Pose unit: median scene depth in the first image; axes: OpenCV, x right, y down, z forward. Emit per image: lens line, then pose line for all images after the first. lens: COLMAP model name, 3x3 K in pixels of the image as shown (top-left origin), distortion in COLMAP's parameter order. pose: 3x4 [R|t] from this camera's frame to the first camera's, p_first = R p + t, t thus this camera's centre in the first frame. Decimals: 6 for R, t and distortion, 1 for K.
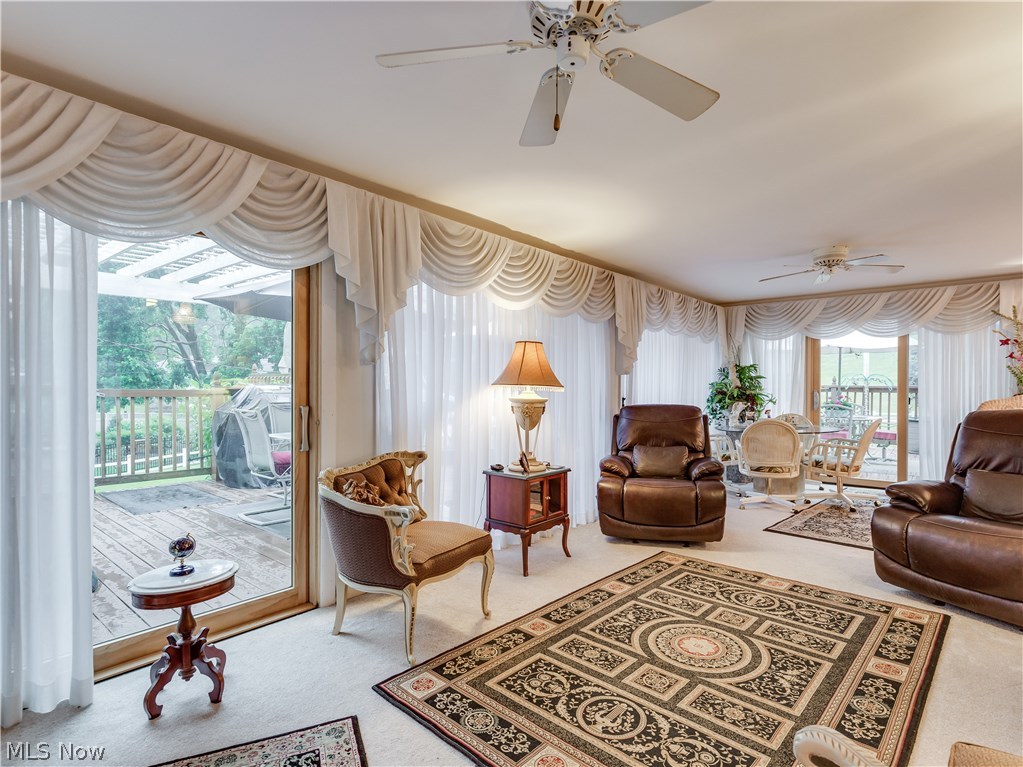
lens RADIAL K [[519.6, 0, 511.5], [0, 519.6, 383.5], [0, 0, 1]] dist [-0.000276, -0.000218]
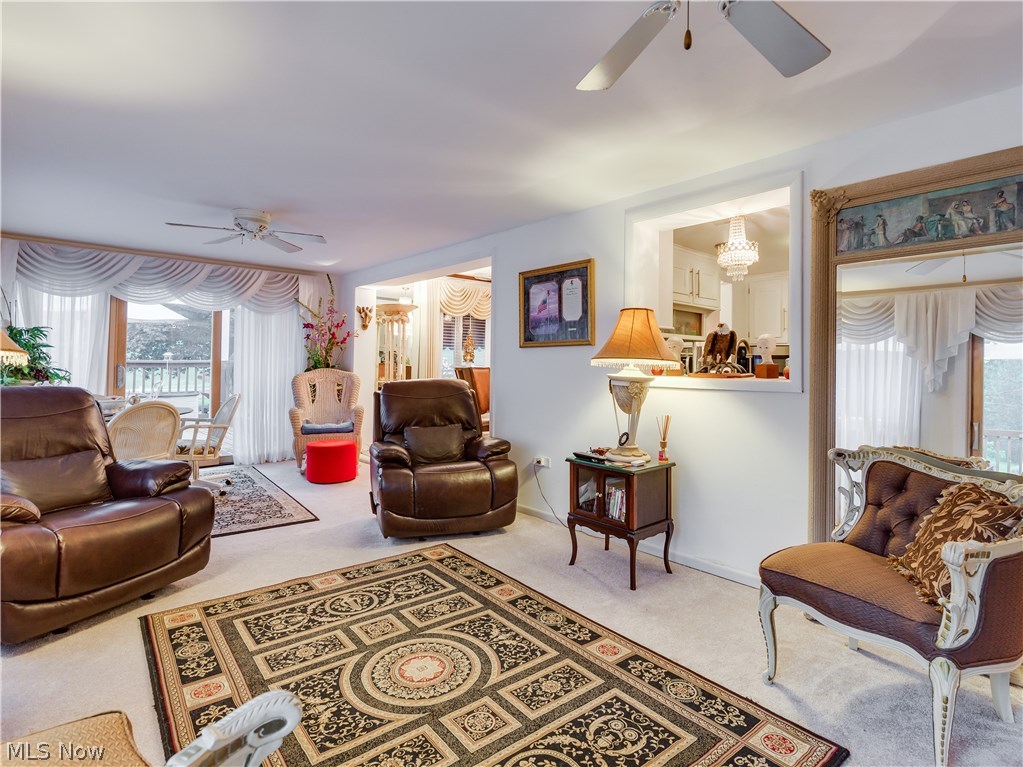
lens RADIAL K [[540.1, 0, 513.6], [0, 540.1, 348.5], [0, 0, 1]] dist [0.004180, 0.000276]
pose [[0.128998, 0.032898, 0.991099, -0.441219], [-0.016647, 0.999381, -0.031007, 0.010509], [-0.991505, -0.012499, 0.129466, 0.650229]]
